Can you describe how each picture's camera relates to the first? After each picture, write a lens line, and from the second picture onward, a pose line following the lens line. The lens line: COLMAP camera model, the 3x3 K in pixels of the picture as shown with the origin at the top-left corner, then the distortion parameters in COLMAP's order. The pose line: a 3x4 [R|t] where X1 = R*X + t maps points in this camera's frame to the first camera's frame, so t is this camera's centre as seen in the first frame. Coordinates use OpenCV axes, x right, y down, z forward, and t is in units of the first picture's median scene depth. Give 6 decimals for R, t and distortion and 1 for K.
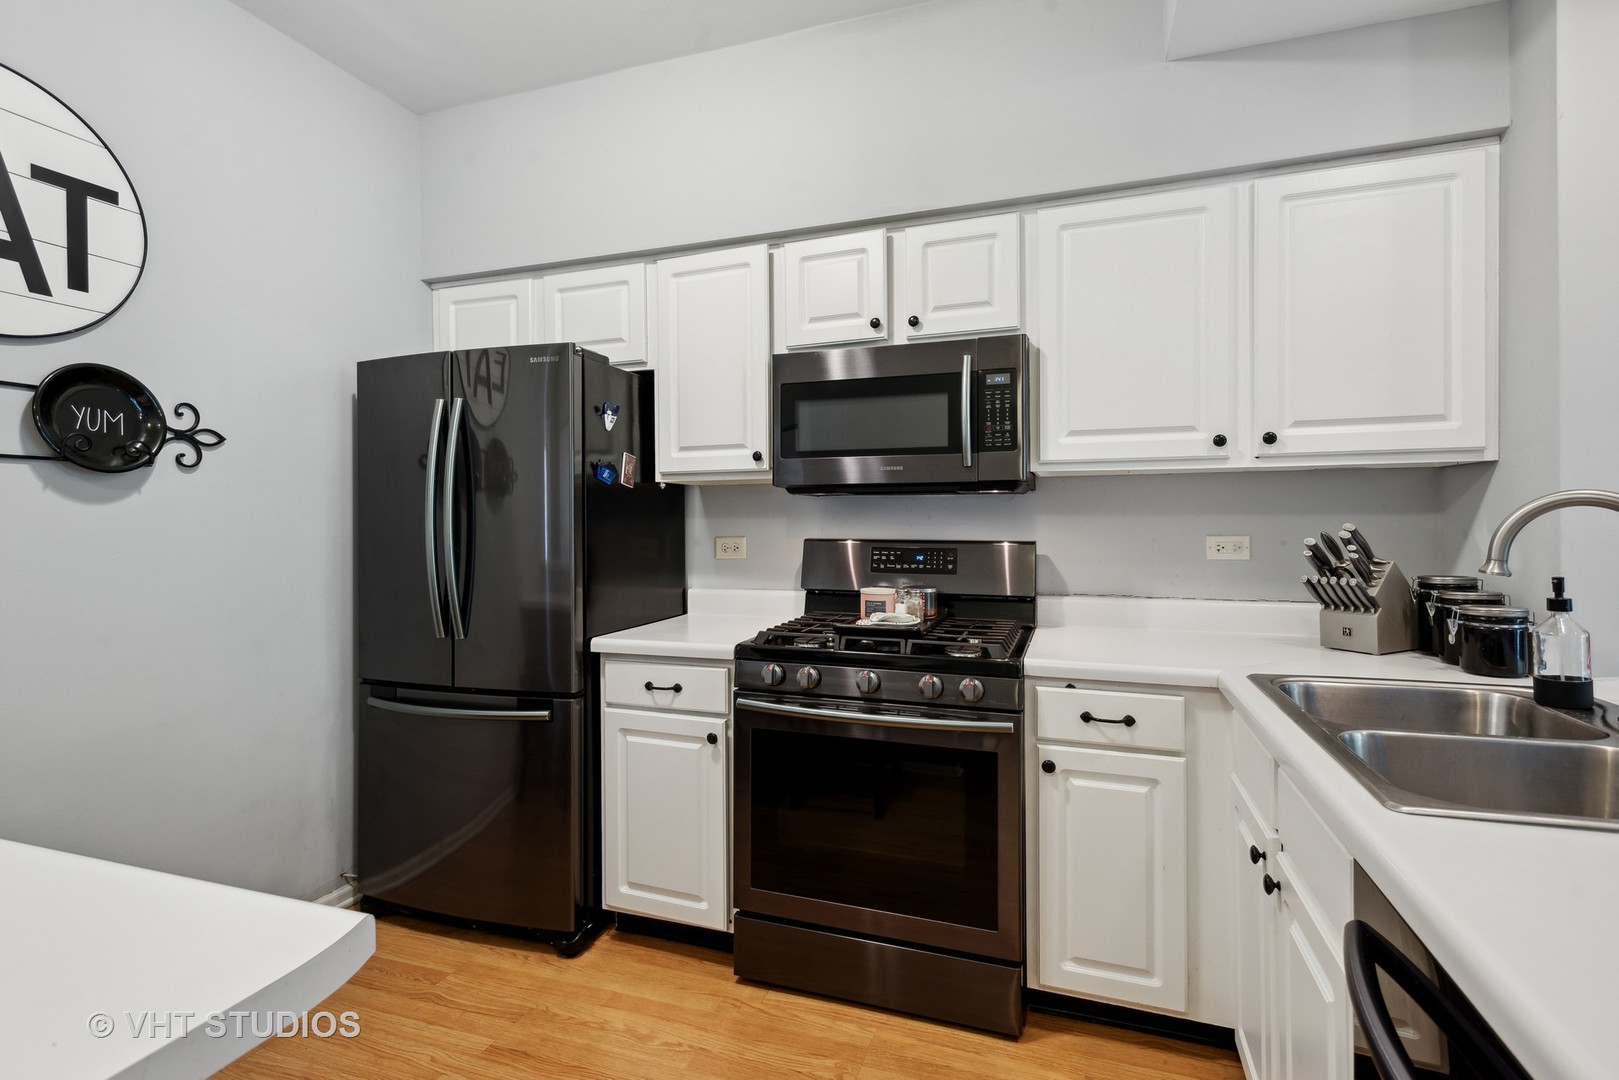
lens RADIAL K [[783.0, 0, 820.1], [0, 783.0, 522.5], [0, 0, 1]] dist [0.015933, -0.002968]
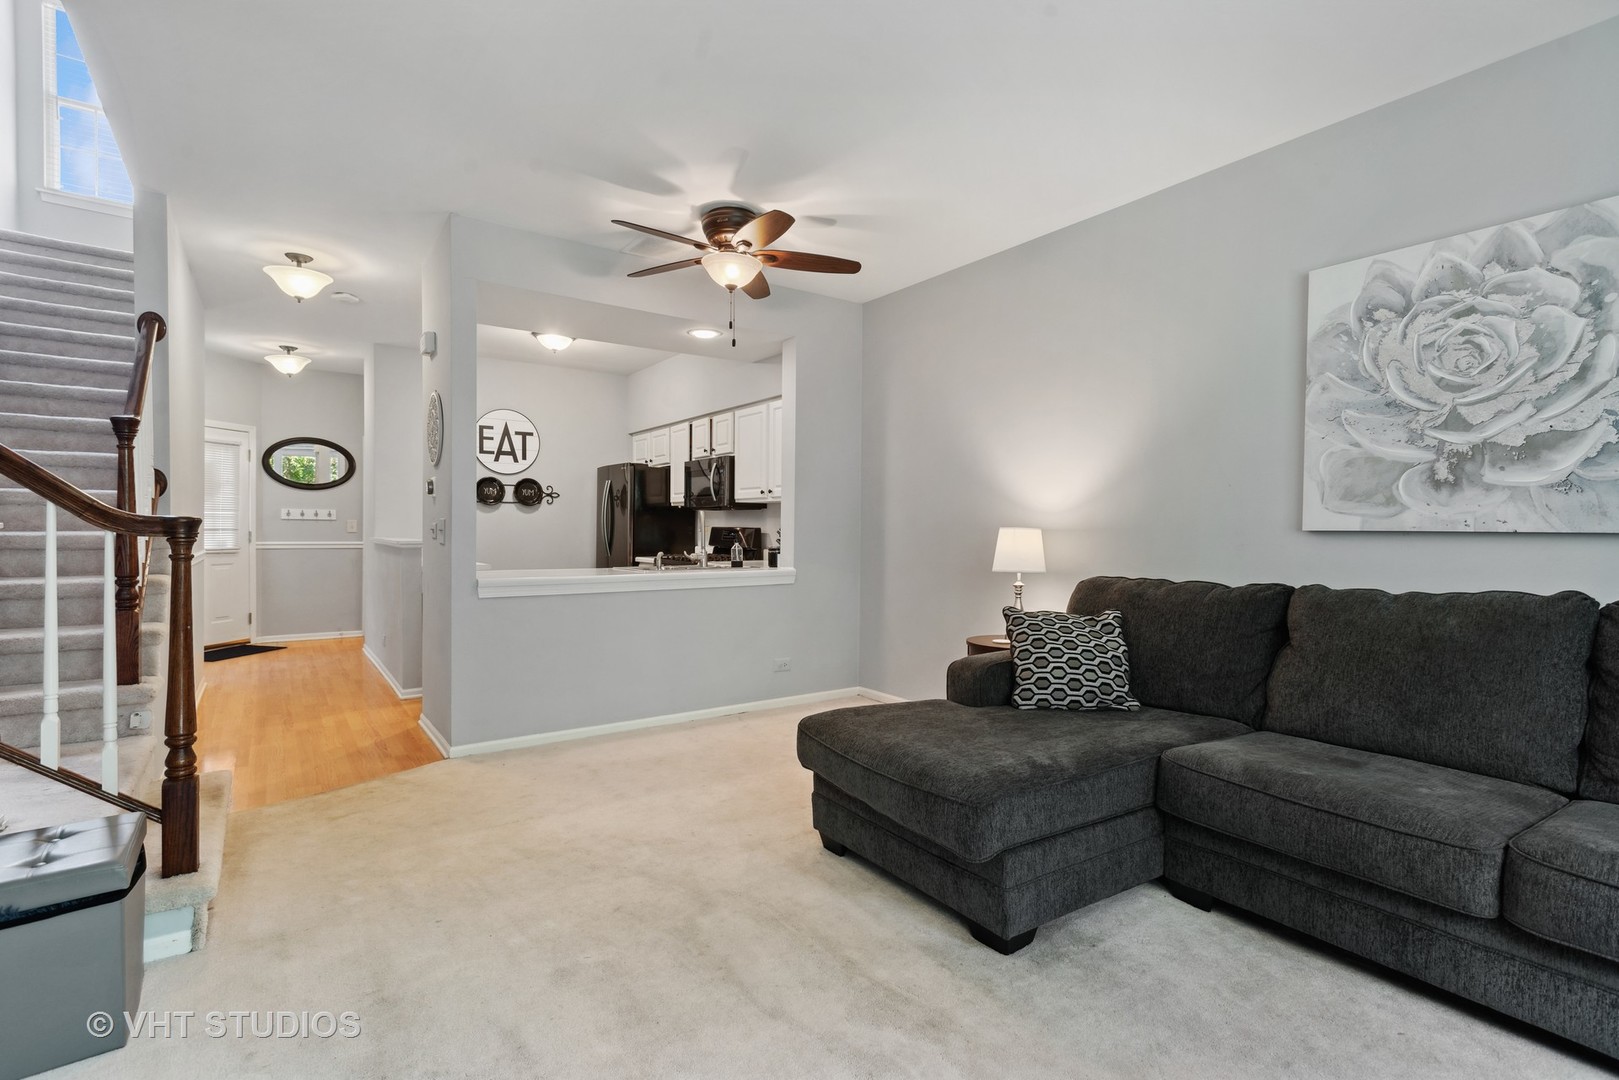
lens RADIAL K [[783.0, 0, 822.9], [0, 783.0, 537.7], [0, 0, 1]] dist [0.015933, -0.002968]
pose [[0.813968, 0.017539, -0.580645, 2.240799], [-0.011861, 0.999838, 0.013574, 0.022286], [0.580788, -0.004161, 0.814044, -1.161199]]
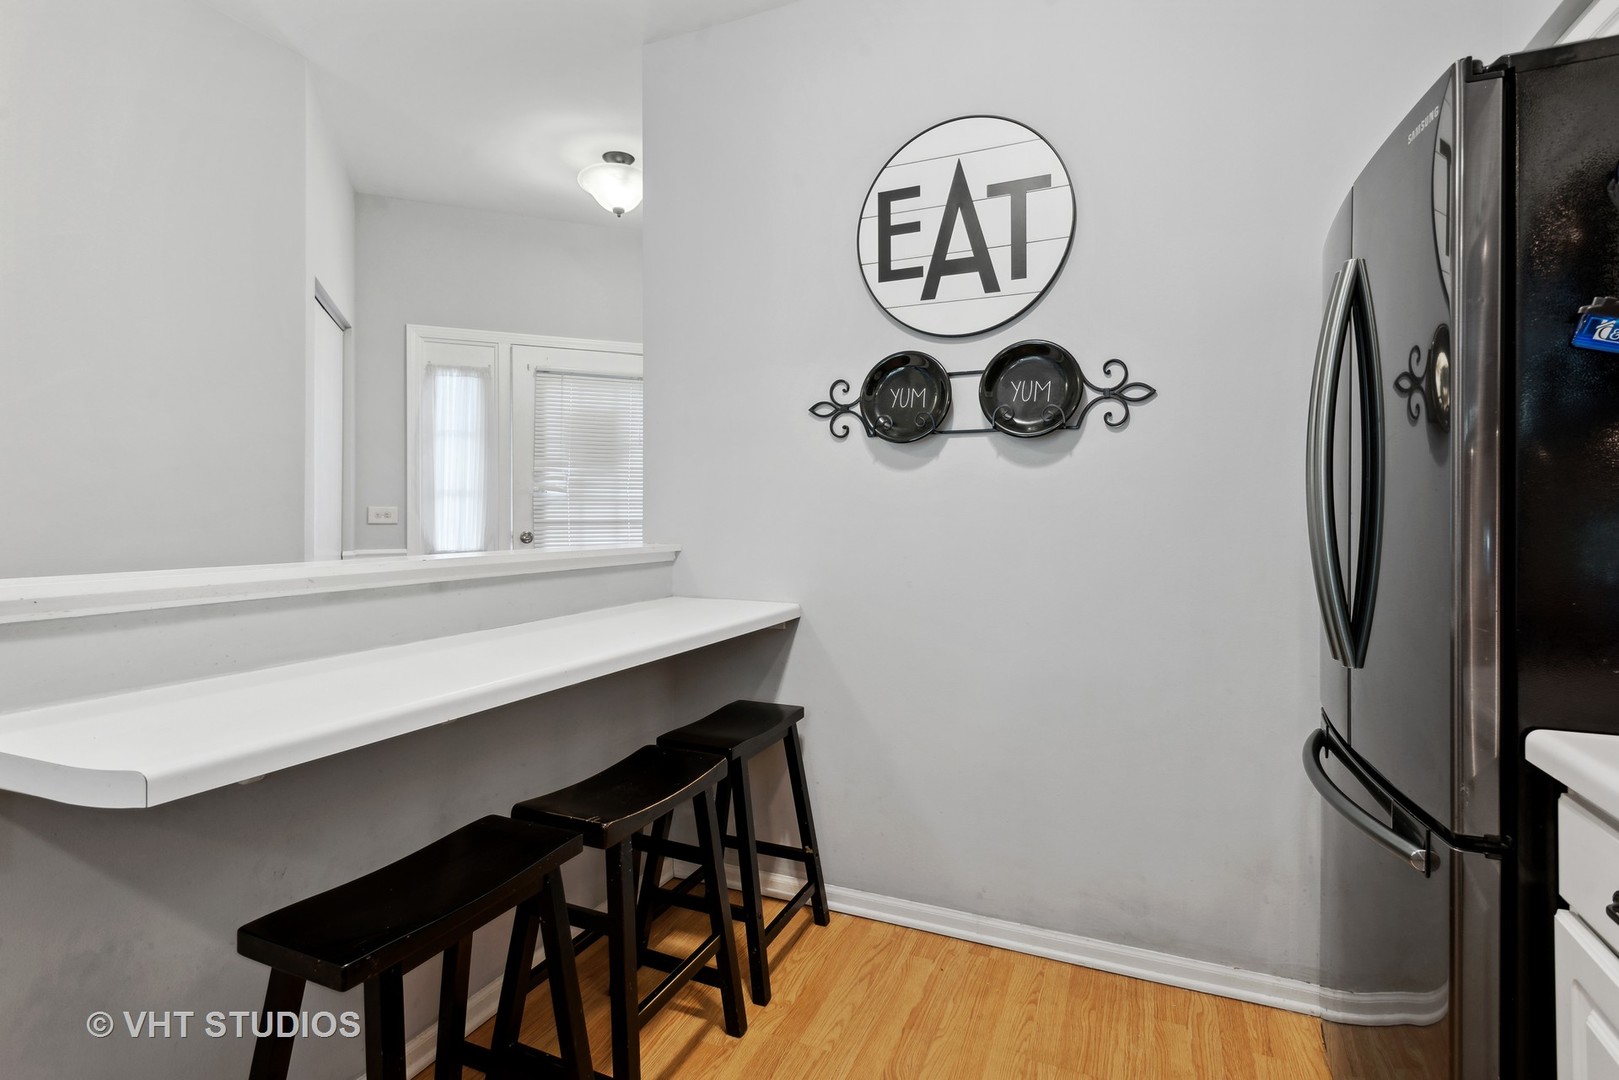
lens RADIAL K [[783.0, 0, 814.2], [0, 783.0, 501.1], [0, 0, 1]] dist [0.015933, -0.002968]
pose [[-0.069808, -0.009085, -0.997519, 0.170778], [0.000263, 0.999958, -0.009126, 0.029574], [0.997560, -0.000899, -0.069803, 0.685074]]
